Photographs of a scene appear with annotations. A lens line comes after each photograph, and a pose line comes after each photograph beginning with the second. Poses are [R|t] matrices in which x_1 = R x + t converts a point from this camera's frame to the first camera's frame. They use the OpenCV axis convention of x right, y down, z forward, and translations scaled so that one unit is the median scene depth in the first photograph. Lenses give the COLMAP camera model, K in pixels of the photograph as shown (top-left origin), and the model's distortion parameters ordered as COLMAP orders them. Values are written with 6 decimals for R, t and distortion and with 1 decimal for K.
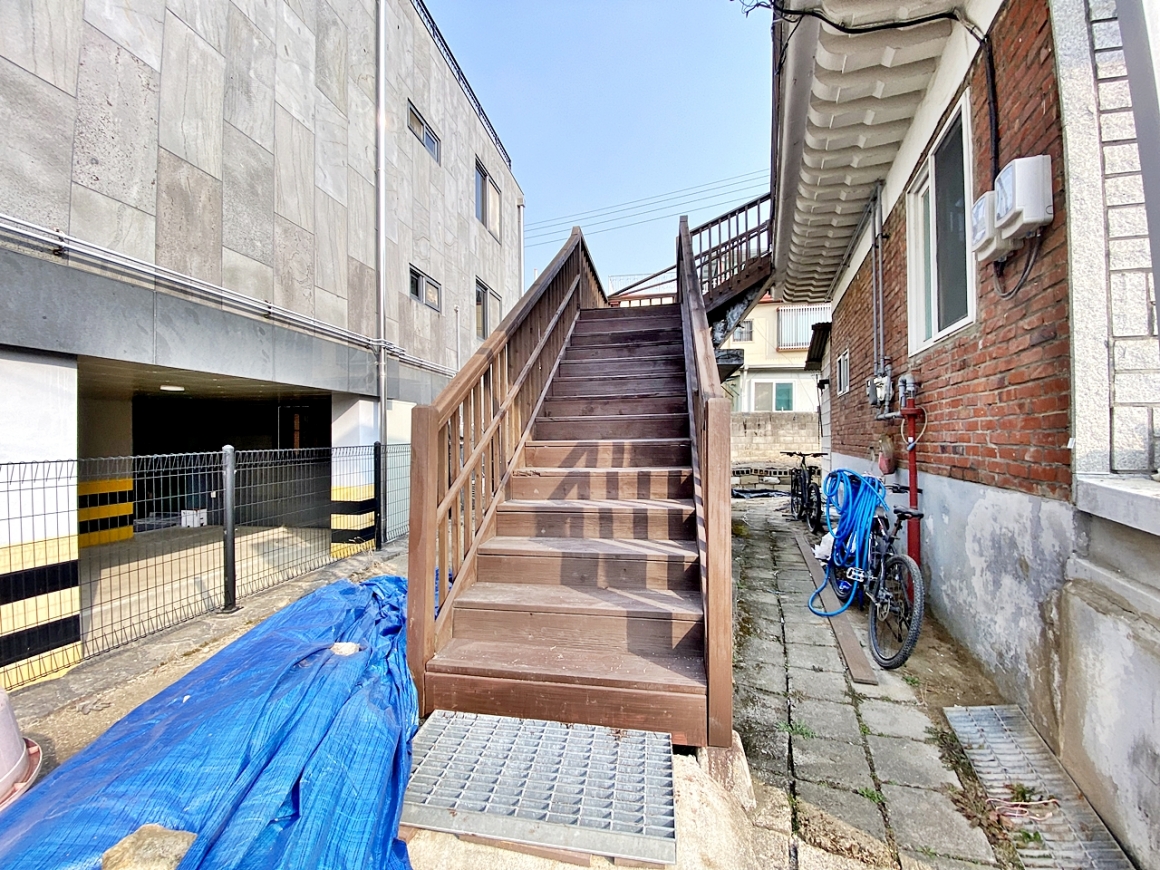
lens RADIAL K [[464.6, 0, 580.0], [0, 464.6, 435.0], [0, 0, 1]] dist [0.015710, -0.018720]
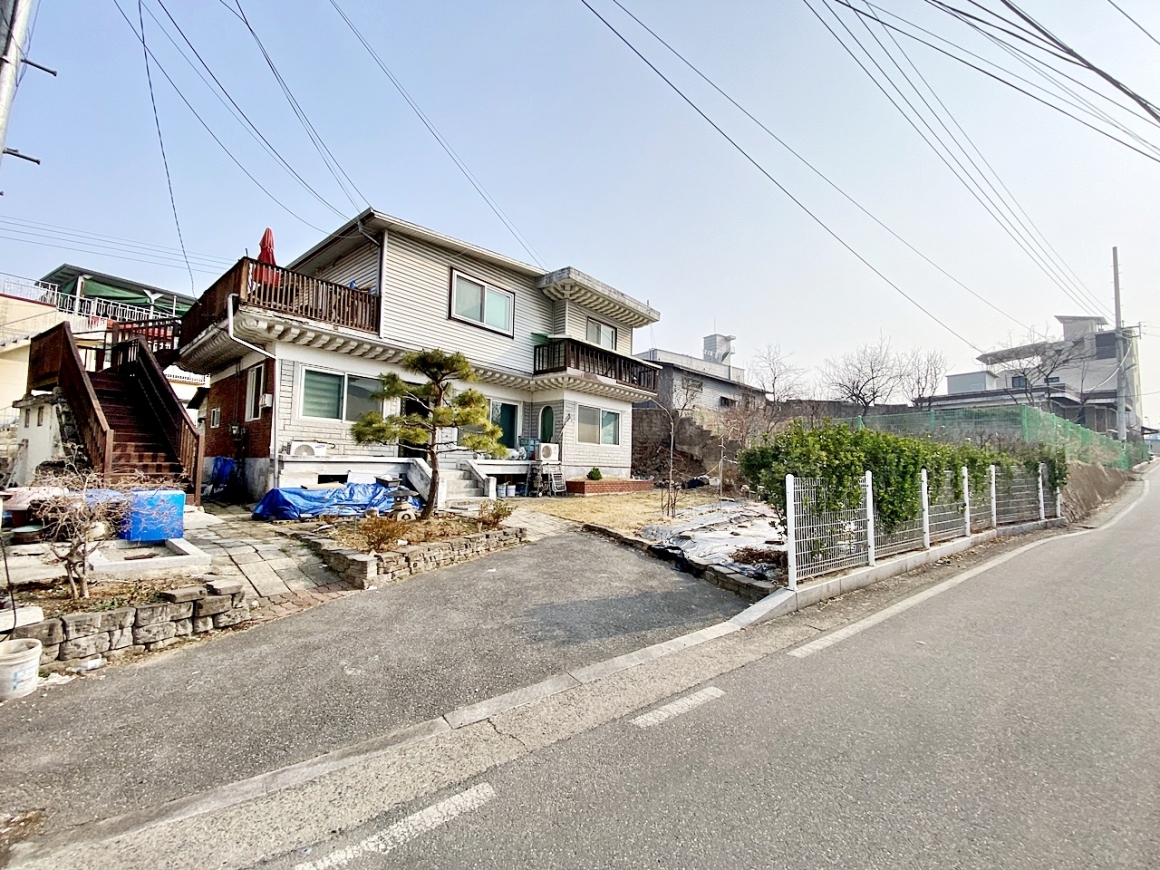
lens RADIAL K [[459.8, 0, 580.0], [0, 459.8, 435.0], [0, 0, 1]] dist [0.048530, -0.033590]
pose [[0.341546, 0.074945, 0.936872, -0.654213], [-0.026046, 0.997188, -0.070274, 0.036557], [-0.939504, -0.000400, 0.342537, -0.980996]]
